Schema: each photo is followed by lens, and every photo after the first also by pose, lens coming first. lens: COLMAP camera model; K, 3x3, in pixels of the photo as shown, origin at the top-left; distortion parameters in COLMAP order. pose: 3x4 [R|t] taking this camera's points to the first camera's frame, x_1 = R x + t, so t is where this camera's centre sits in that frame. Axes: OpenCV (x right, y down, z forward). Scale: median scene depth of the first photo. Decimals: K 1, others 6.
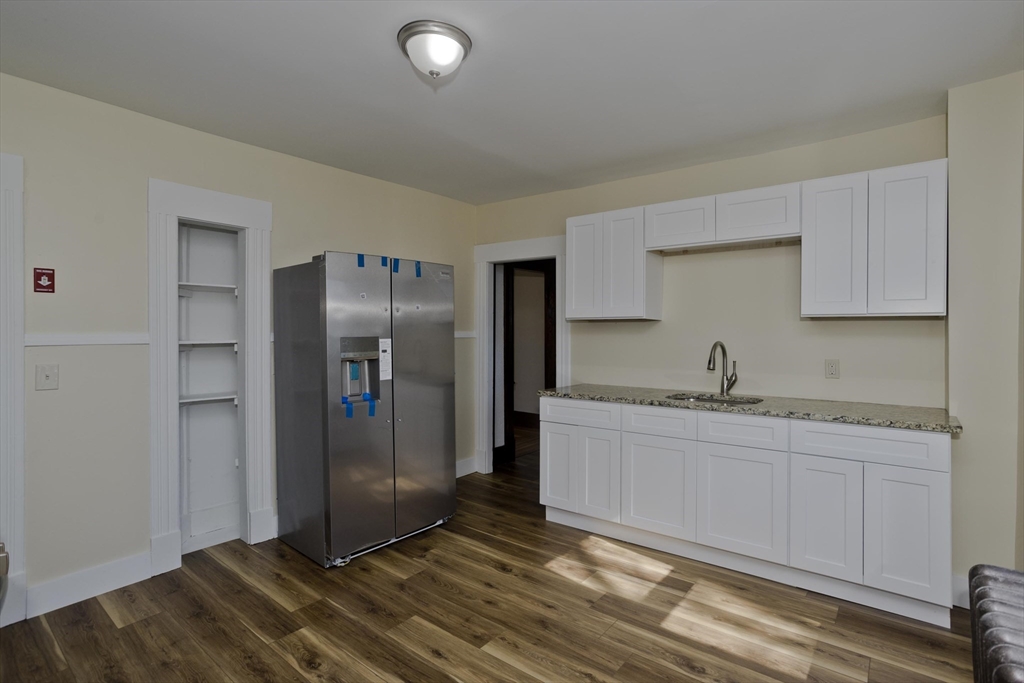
lens RADIAL K [[506.5, 0, 513.9], [0, 506.5, 332.4], [0, 0, 1]] dist [-0.046887, 0.028474]
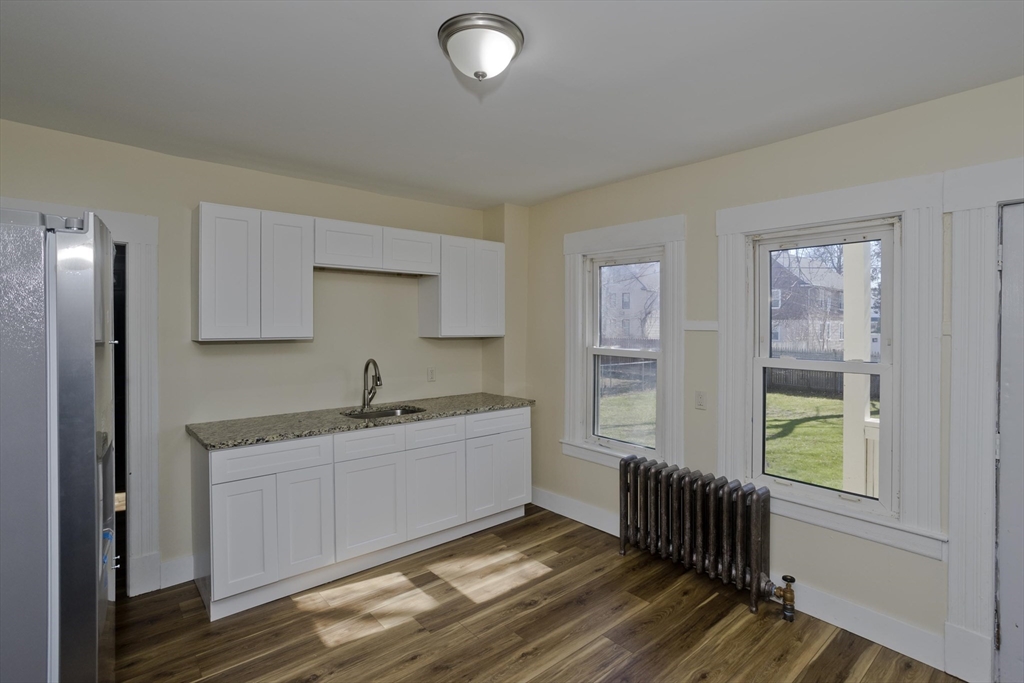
lens RADIAL K [[502.1, 0, 530.2], [0, 502.1, 326.7], [0, 0, 1]] dist [-0.053424, 0.029488]
pose [[0.164274, -0.003605, 0.986408, -0.665169], [-0.003355, 0.999985, 0.004213, -0.063456], [-0.986409, -0.004002, 0.164260, 0.530421]]
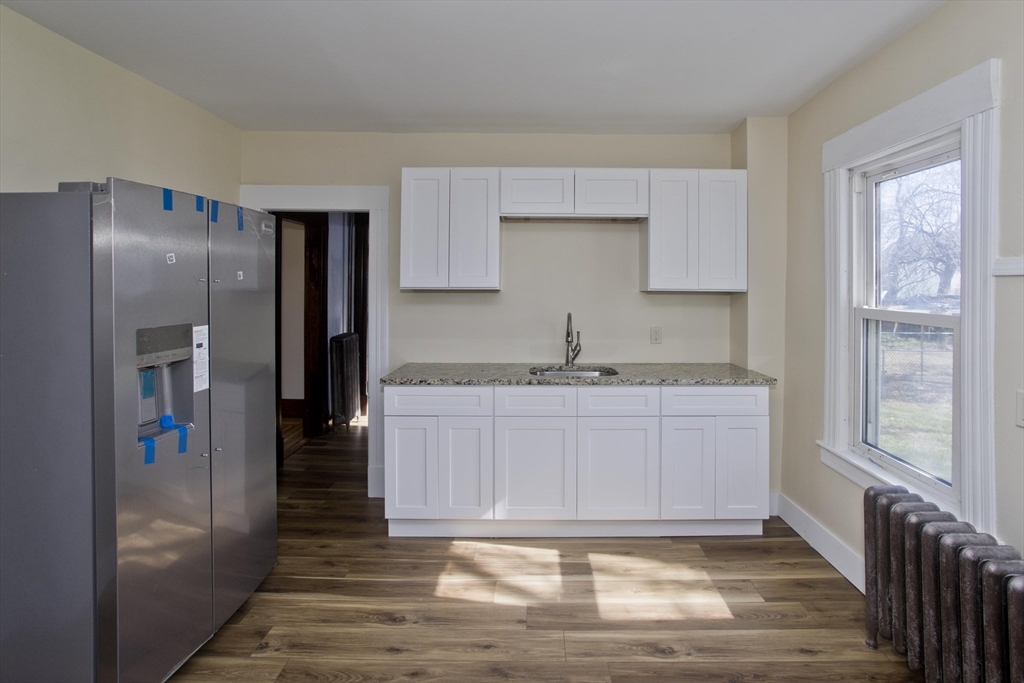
lens RADIAL K [[529.3, 0, 533.9], [0, 529.3, 284.1], [0, 0, 1]] dist [-0.050379, 0.030166]
pose [[0.785798, 0.005109, 0.618462, -0.334133], [-0.003348, 0.999986, -0.004007, -0.038876], [-0.618474, 0.001078, 0.785805, 0.232134]]
